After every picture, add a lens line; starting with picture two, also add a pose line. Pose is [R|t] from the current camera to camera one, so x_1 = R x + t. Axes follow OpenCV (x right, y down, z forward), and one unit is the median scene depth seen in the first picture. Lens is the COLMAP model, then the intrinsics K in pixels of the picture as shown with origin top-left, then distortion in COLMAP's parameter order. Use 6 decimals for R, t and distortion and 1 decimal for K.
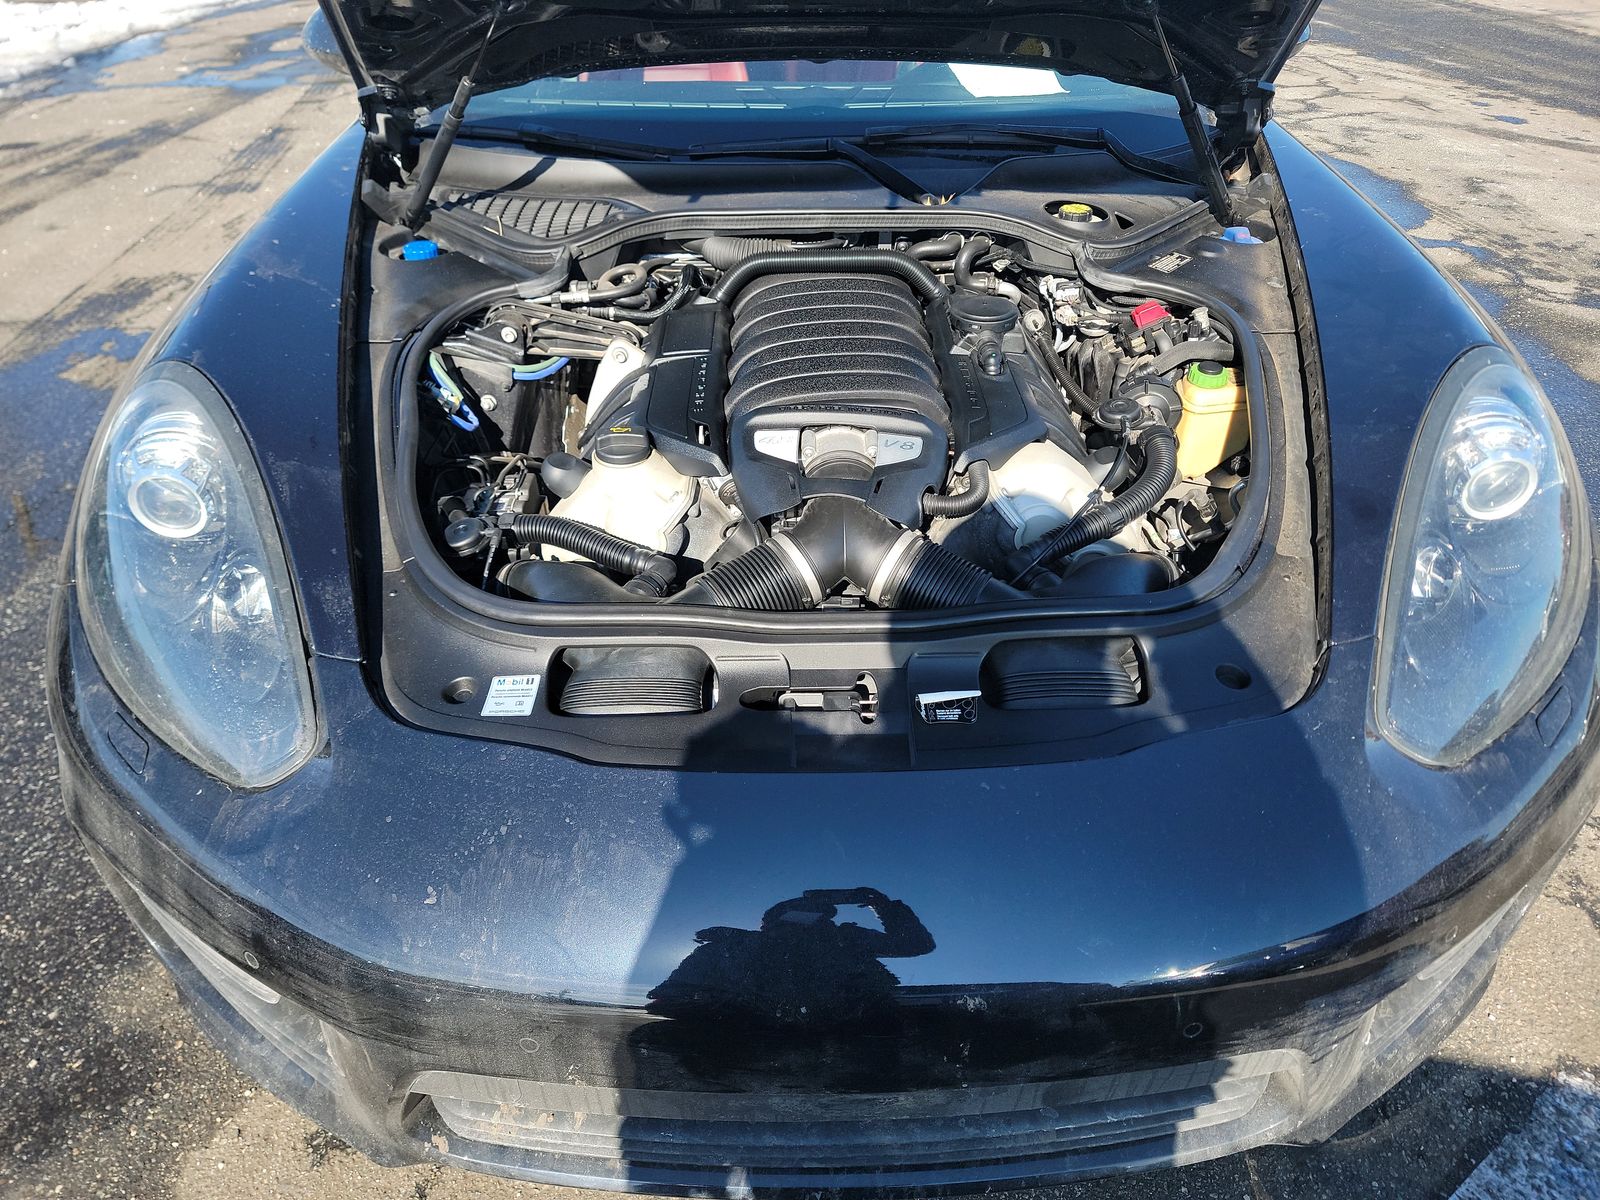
lens RADIAL K [[1146.8, 0, 821.8], [0, 1146.8, 603.8], [0, 0, 1]] dist [0.068639, -0.064798]
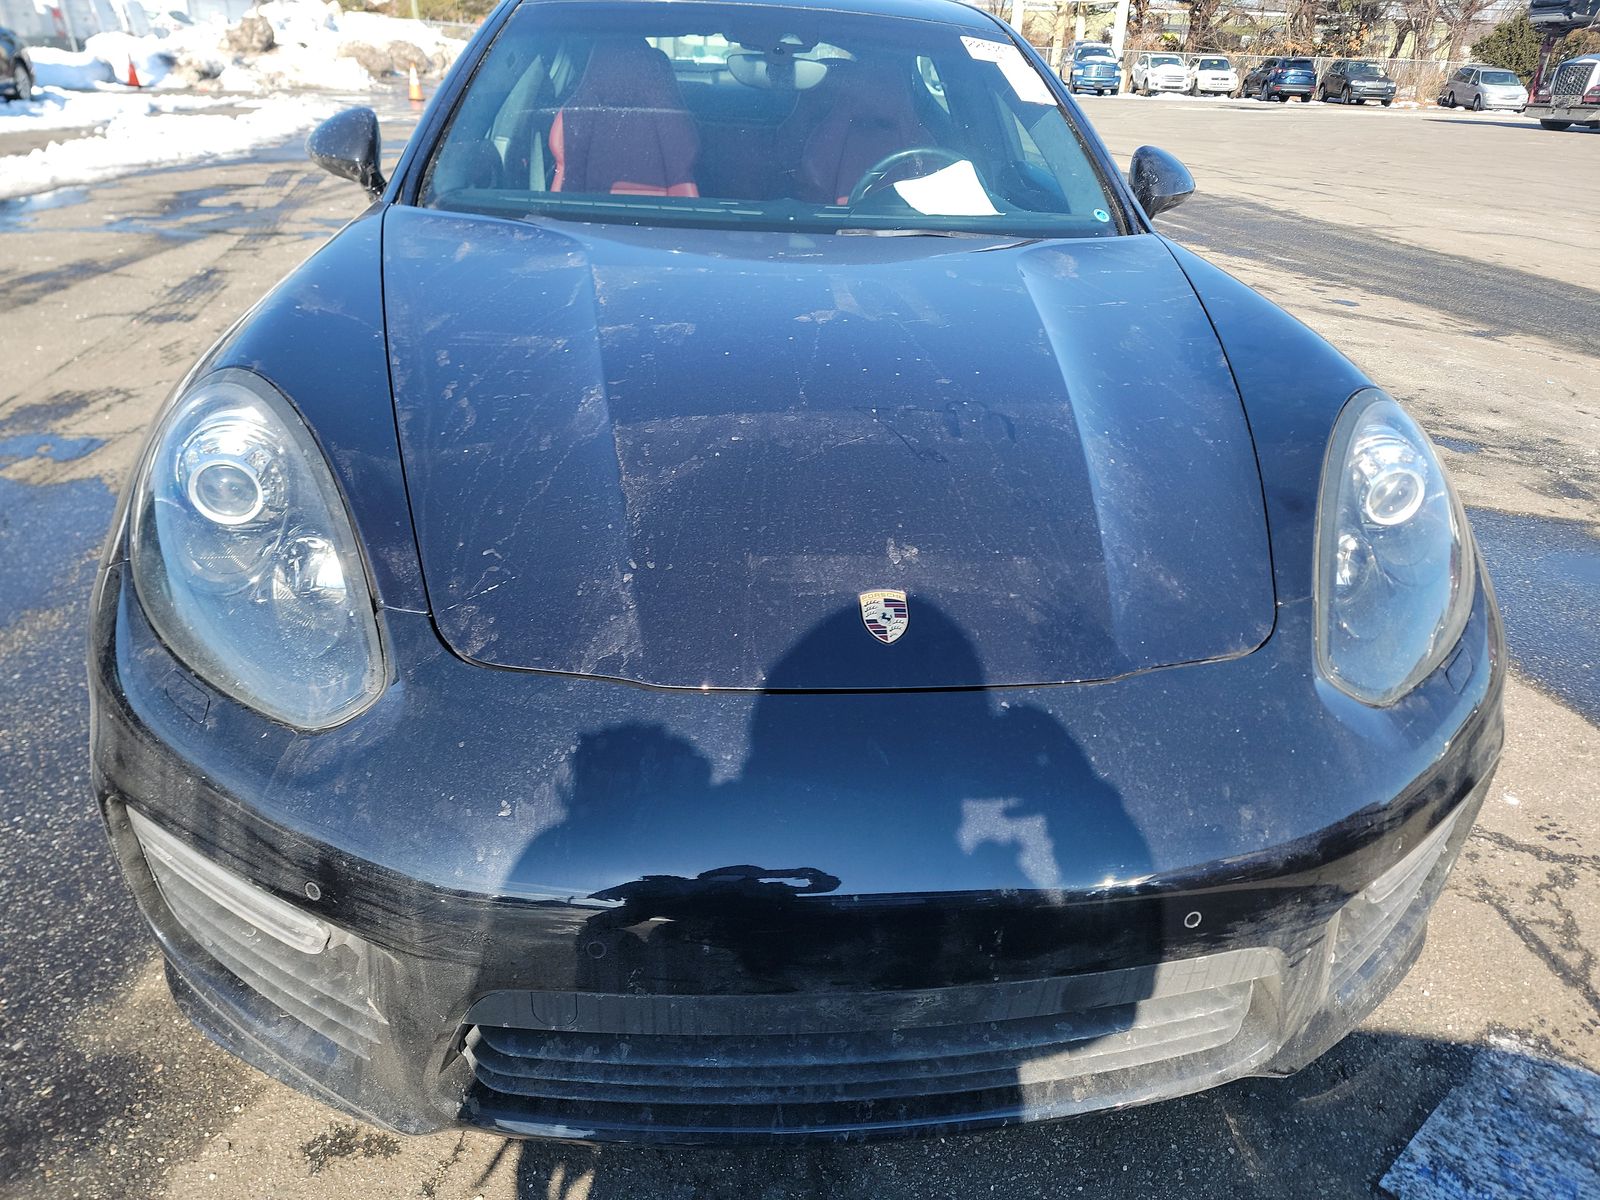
lens RADIAL K [[1159.8, 0, 835.6], [0, 1159.8, 606.0], [0, 0, 1]] dist [0.068742, -0.062740]
pose [[0.993664, 0.003907, 0.112327, -0.102210], [0.014277, 0.986913, -0.160623, 0.161405], [-0.111484, 0.161209, 0.980603, -0.083635]]
